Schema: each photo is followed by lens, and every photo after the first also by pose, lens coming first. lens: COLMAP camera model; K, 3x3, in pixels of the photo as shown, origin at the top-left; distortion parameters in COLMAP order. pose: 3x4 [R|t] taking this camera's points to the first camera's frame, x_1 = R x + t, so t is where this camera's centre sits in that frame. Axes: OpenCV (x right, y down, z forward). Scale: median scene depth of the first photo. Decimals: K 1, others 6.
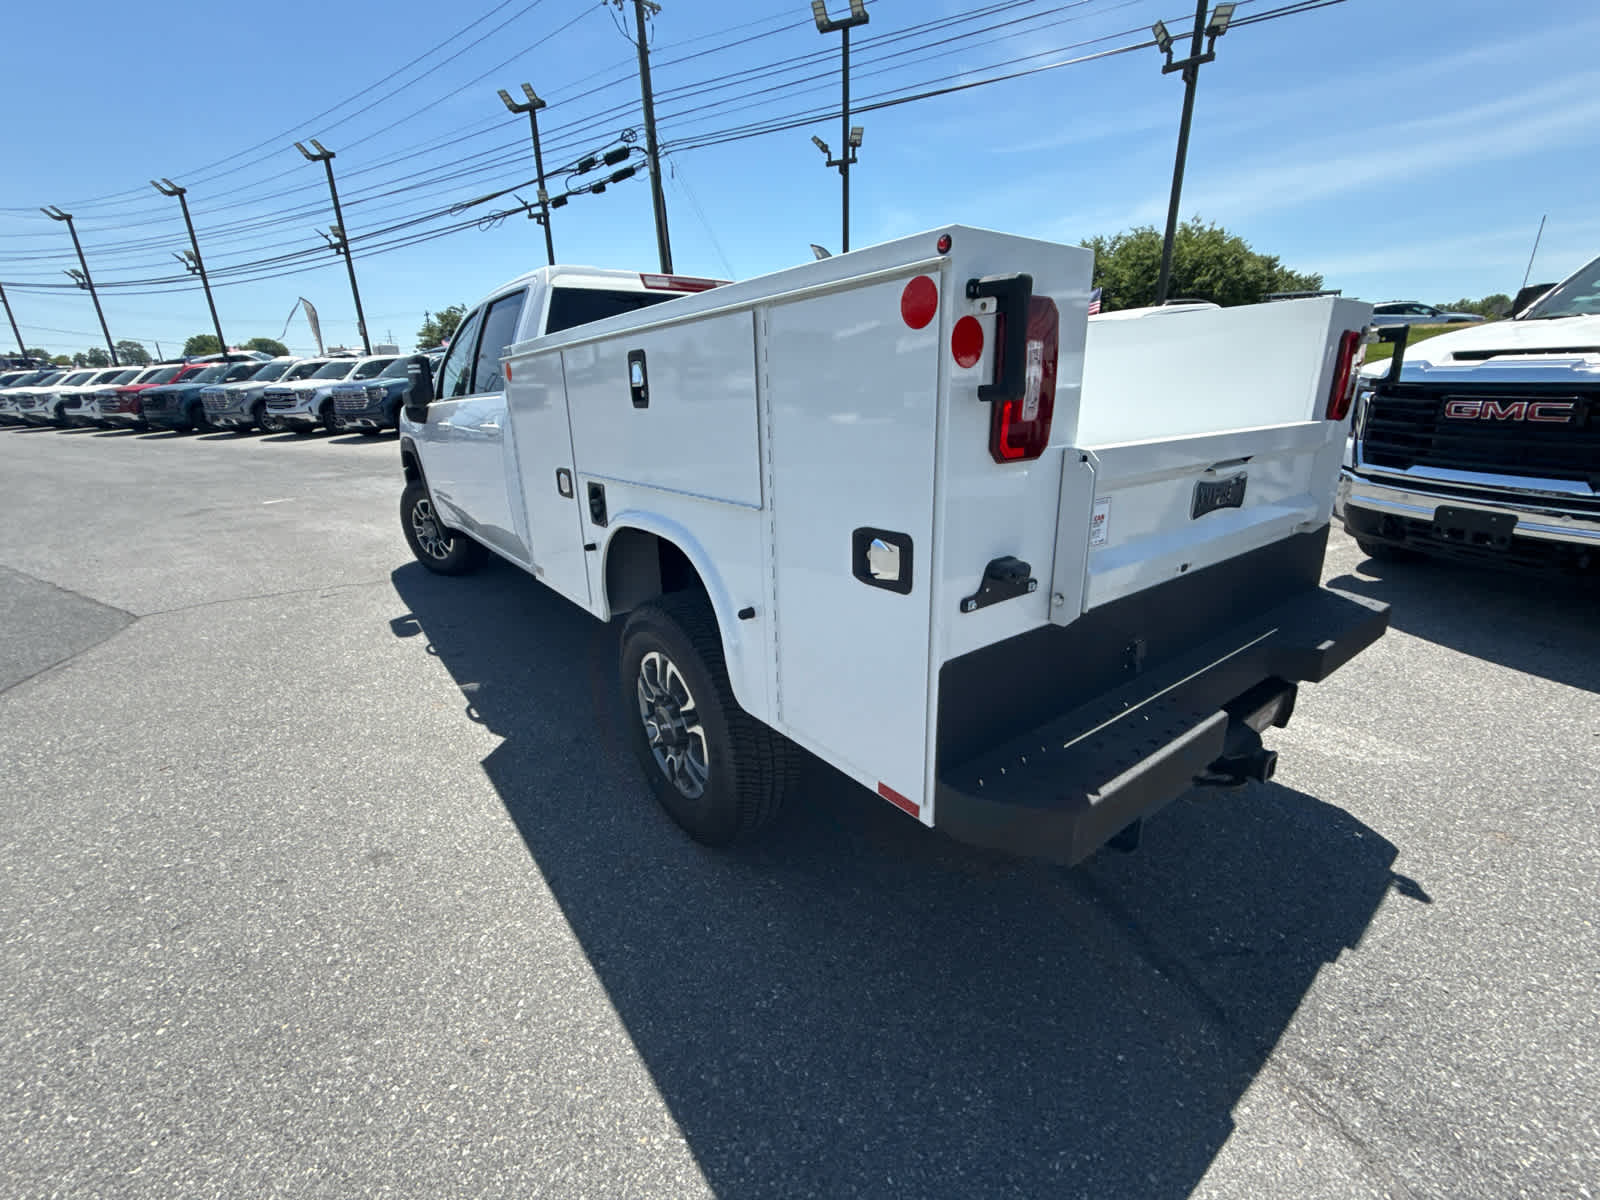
lens RADIAL K [[673.5, 0, 801.7], [0, 673.5, 601.4], [0, 0, 1]] dist [0.000313, 0.000143]
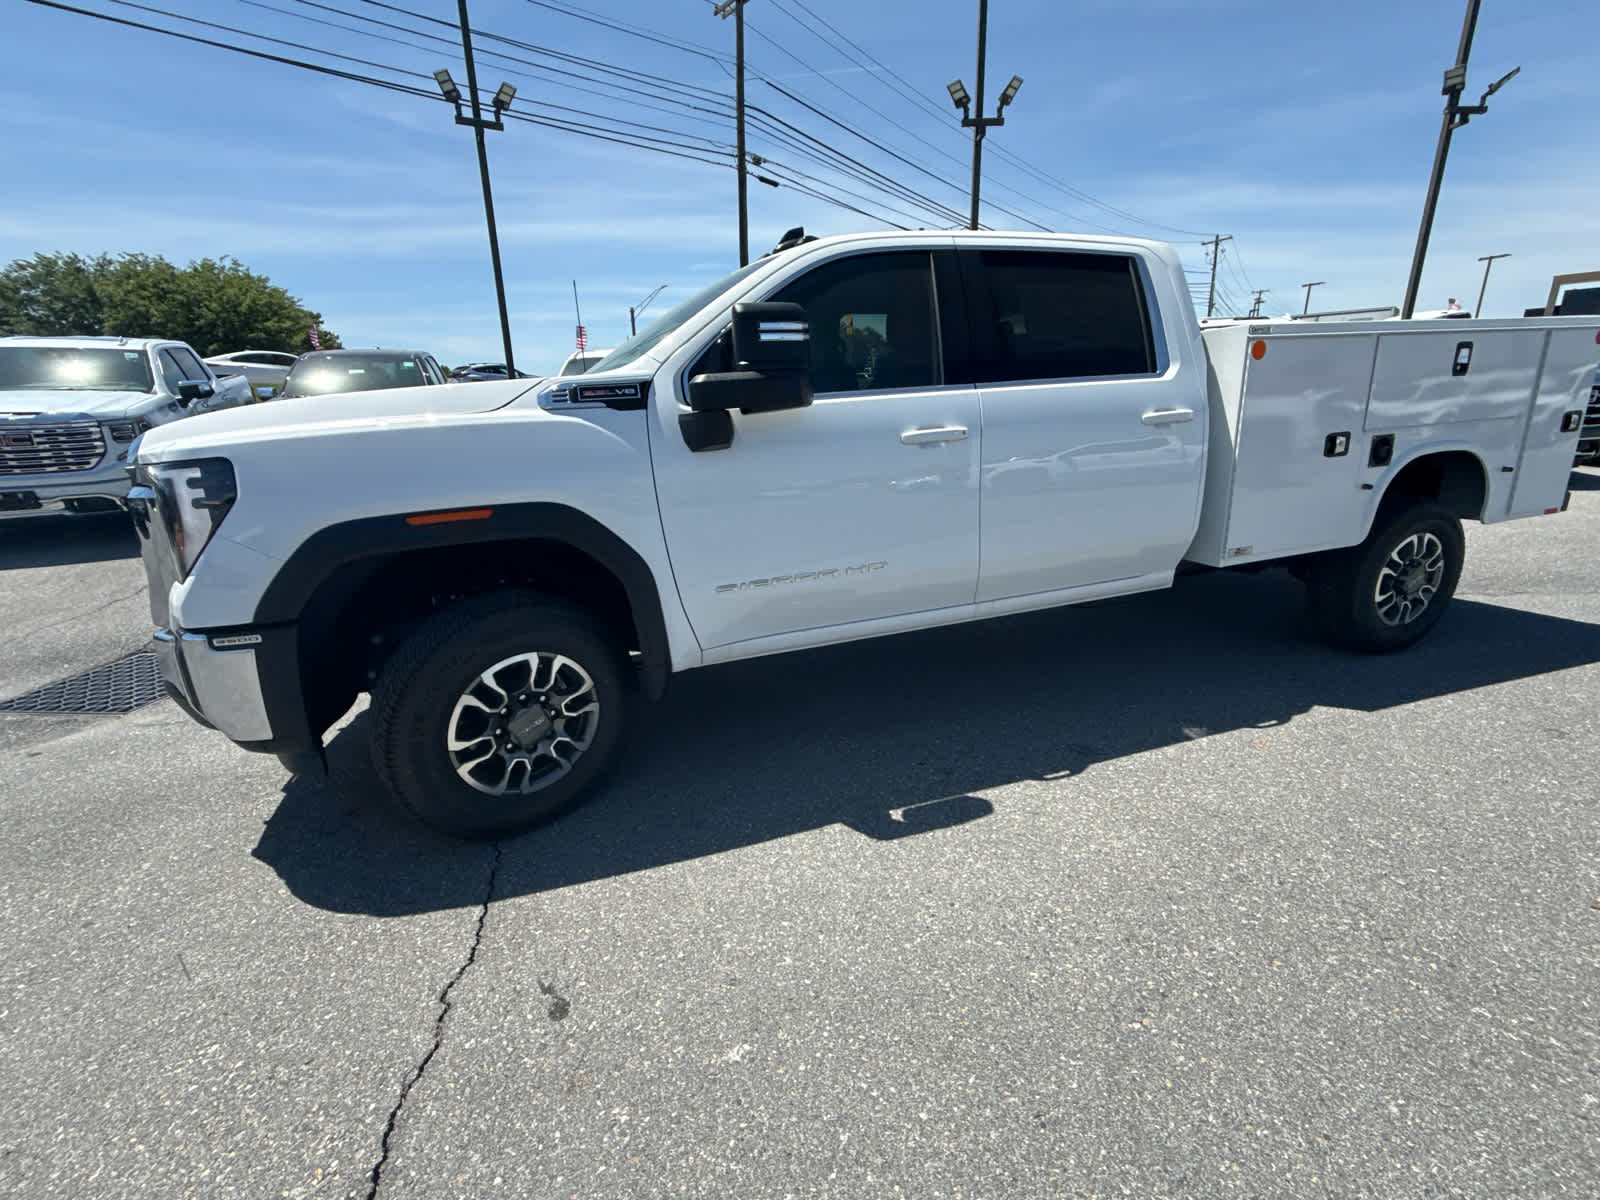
lens RADIAL K [[673.5, 0, 801.8], [0, 673.5, 601.2], [0, 0, 1]] dist [0.000313, 0.000143]
pose [[0.321222, -0.250607, 0.913243, -1.385616], [0.319833, 0.936396, 0.144463, -0.298584], [-0.891360, 0.245680, 0.380943, 1.108822]]
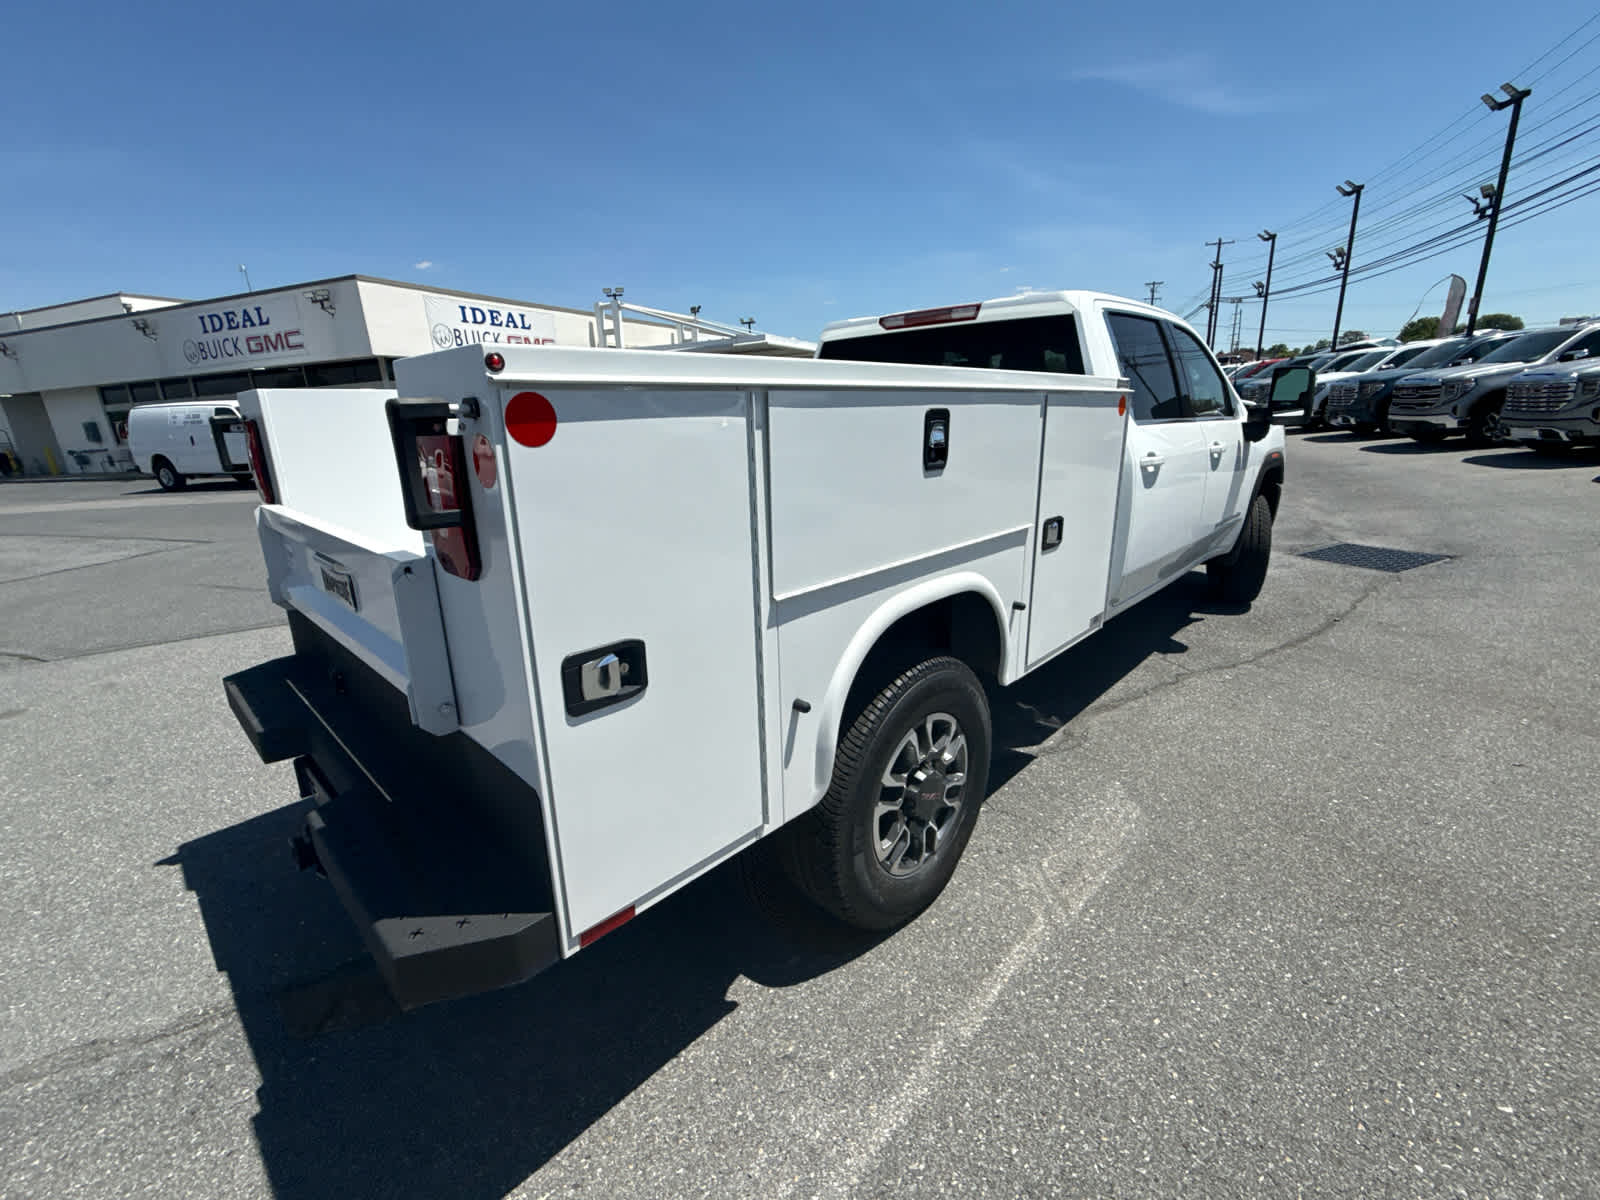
lens RADIAL K [[673.5, 0, 802.8], [0, 673.5, 603.8], [0, 0, 1]] dist [0.000313, 0.000143]
pose [[0.160475, 0.291718, -0.942947, 0.840685], [-0.268323, 0.932244, 0.242742, -0.282016], [0.949869, 0.214060, 0.227877, 0.715656]]
